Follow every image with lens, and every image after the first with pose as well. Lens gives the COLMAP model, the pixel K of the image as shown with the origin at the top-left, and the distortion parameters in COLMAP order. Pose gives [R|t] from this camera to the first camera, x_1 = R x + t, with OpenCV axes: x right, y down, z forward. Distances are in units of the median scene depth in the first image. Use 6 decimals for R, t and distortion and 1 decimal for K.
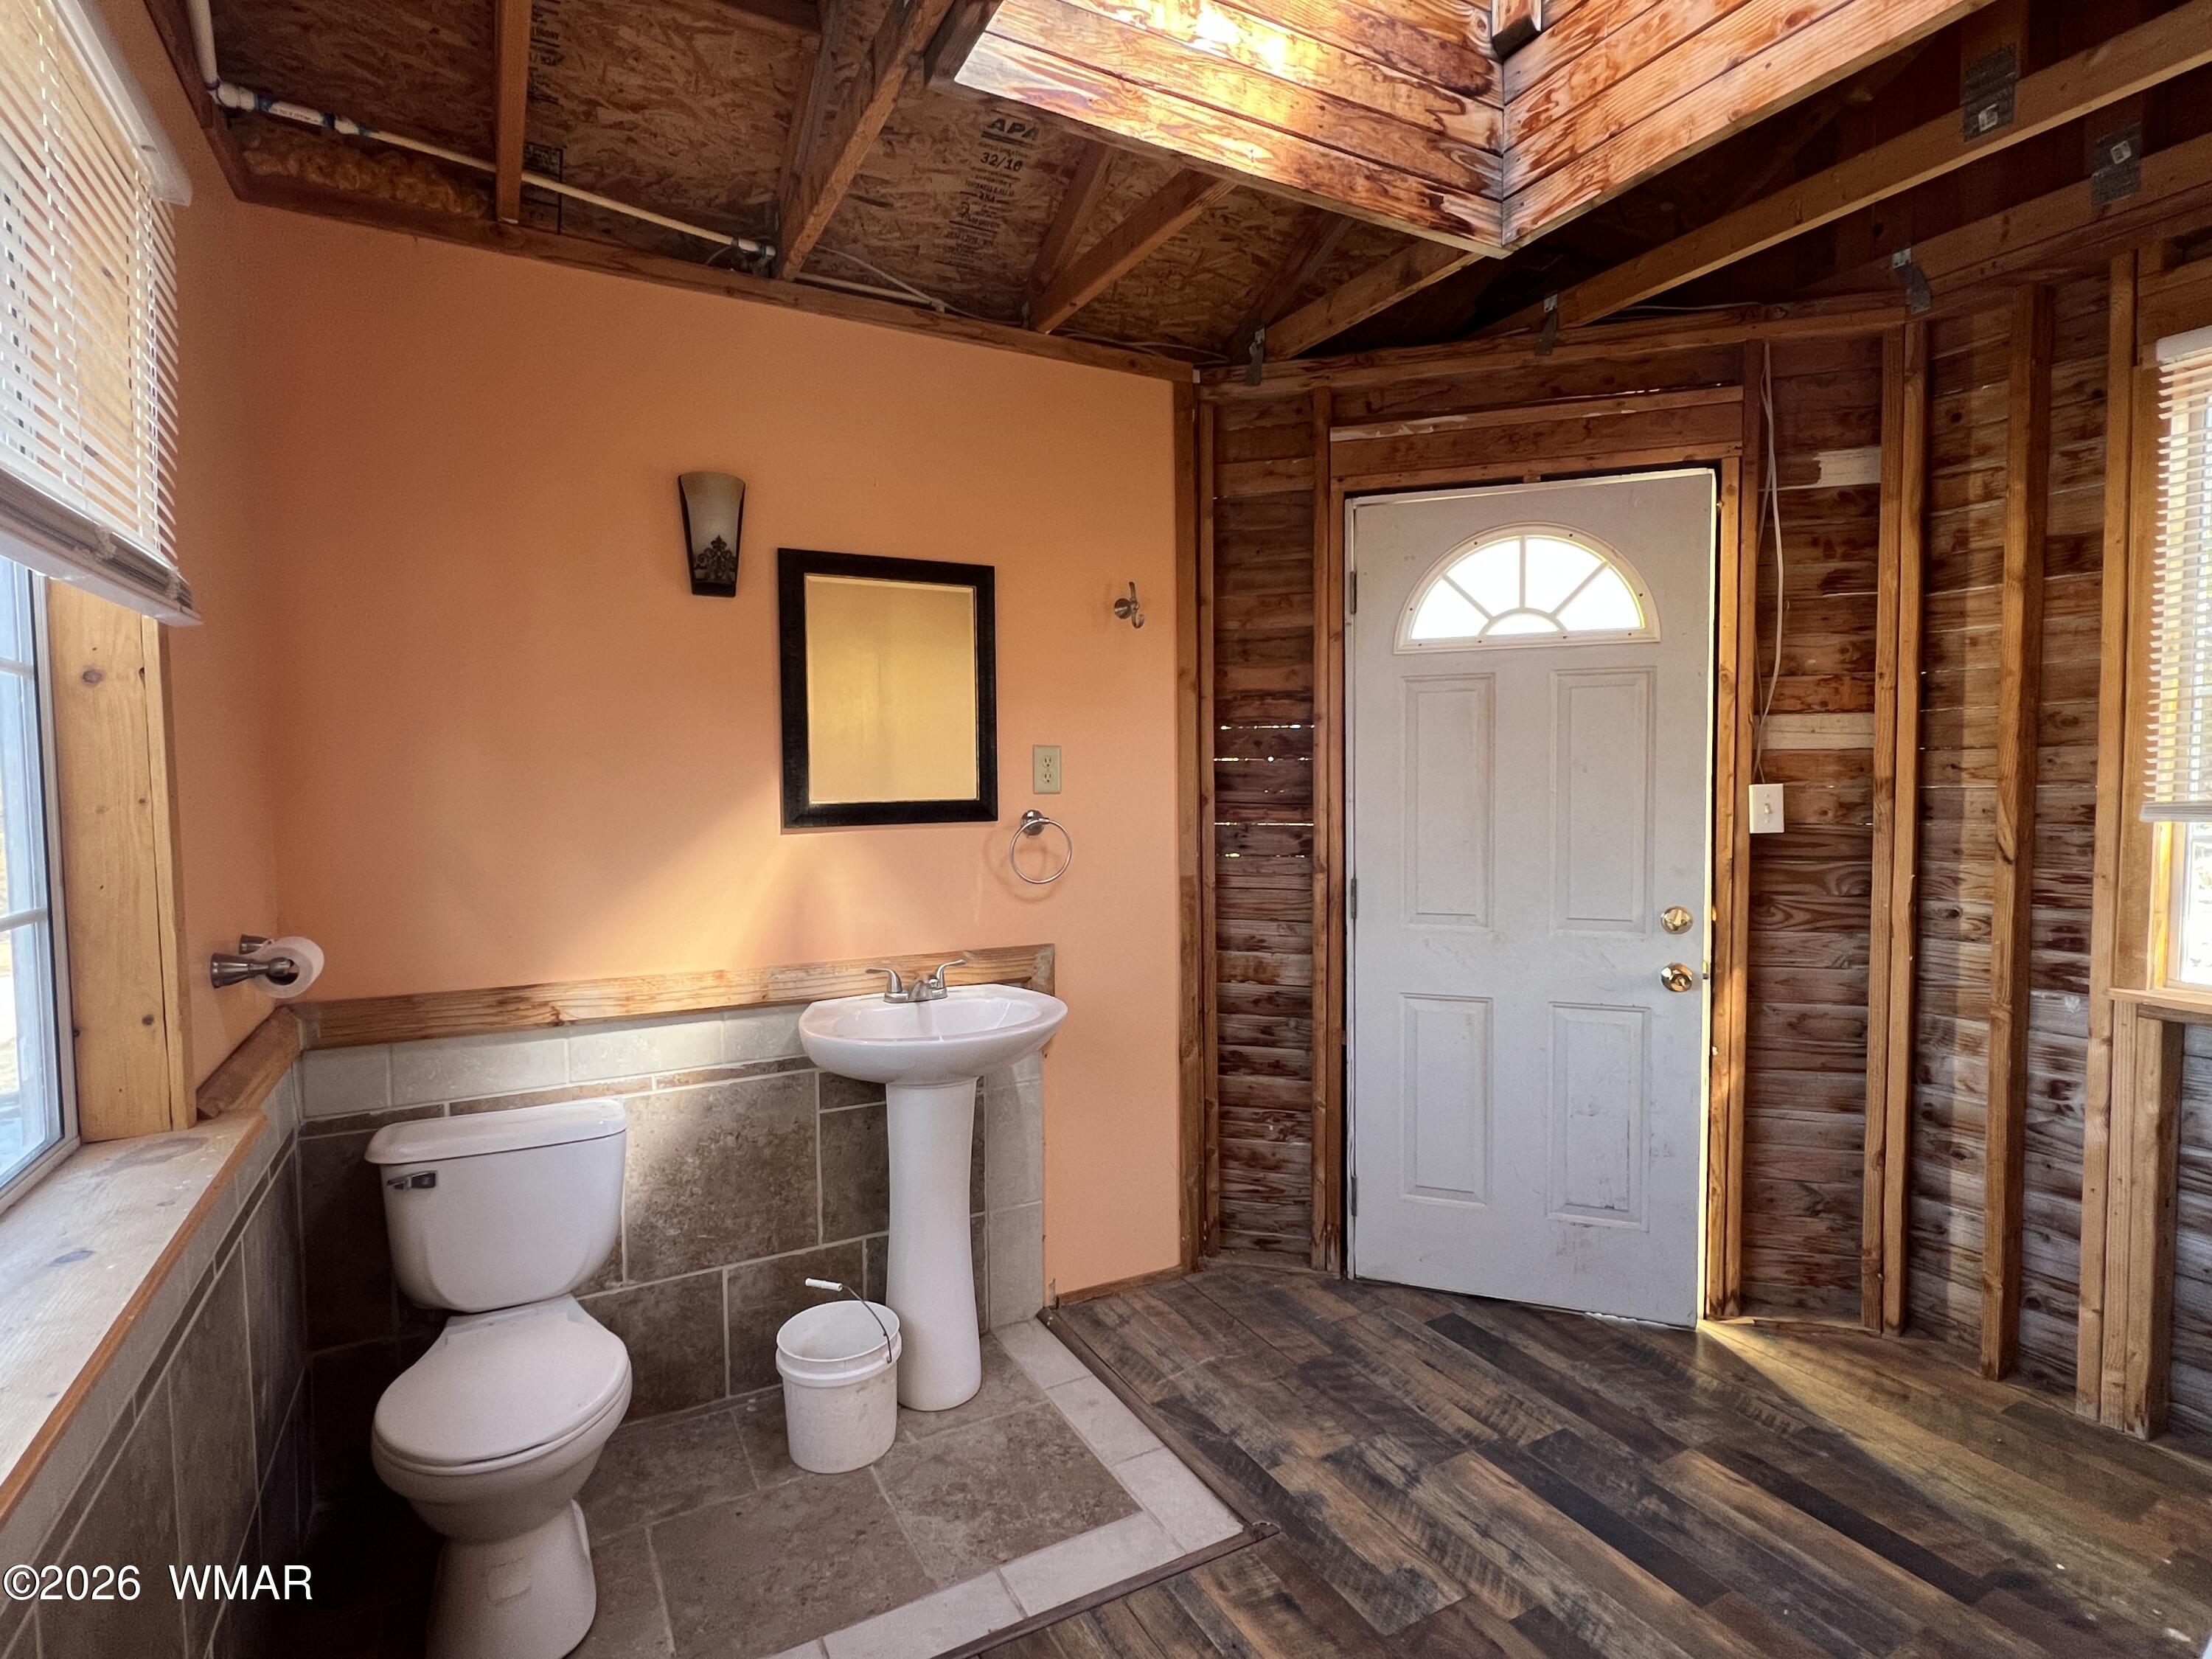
lens RADIAL K [[1094.3, 0, 1095.5], [0, 1094.3, 824.0], [0, 0, 1]] dist [-0.000225, 0.000038]
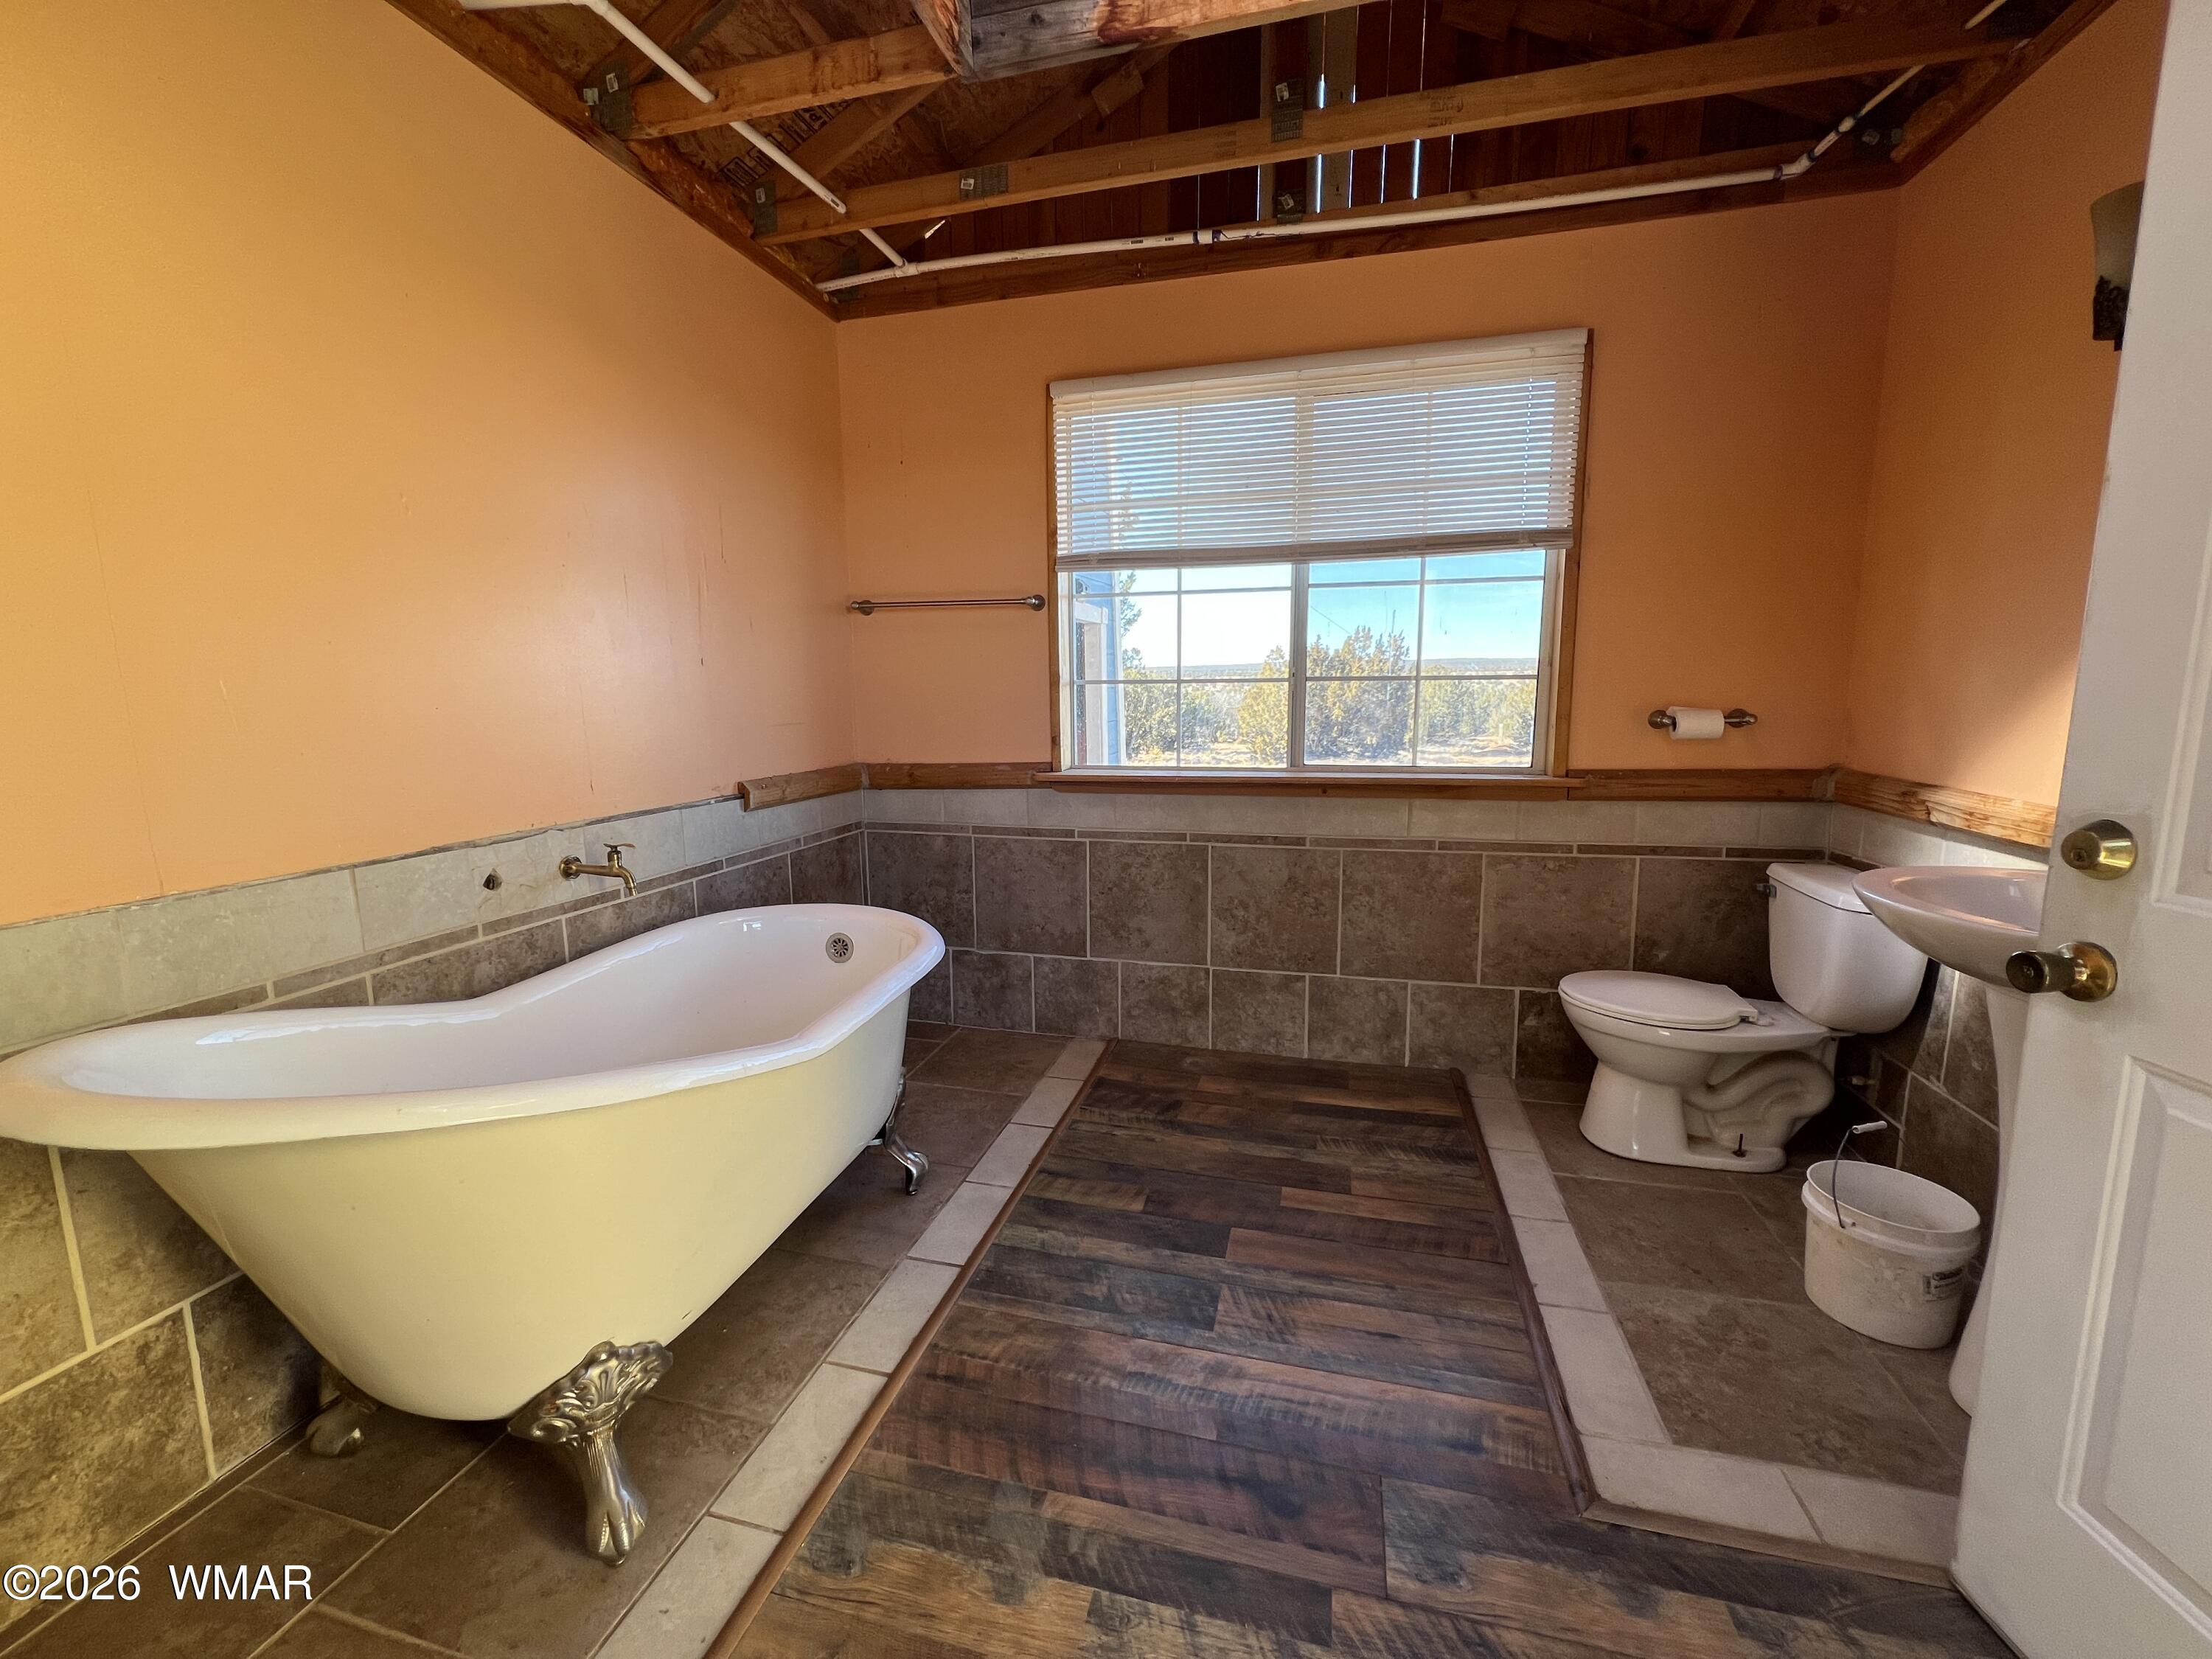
lens RADIAL K [[889.0, 0, 1104.1], [0, 889.0, 825.7], [0, 0, 1]] dist [0.000602, 0.000048]
pose [[-0.682758, 0.122989, -0.720219, 0.855094], [-0.019201, 0.982370, 0.185957, 0.039535], [0.730393, 0.140792, -0.668359, 1.169943]]
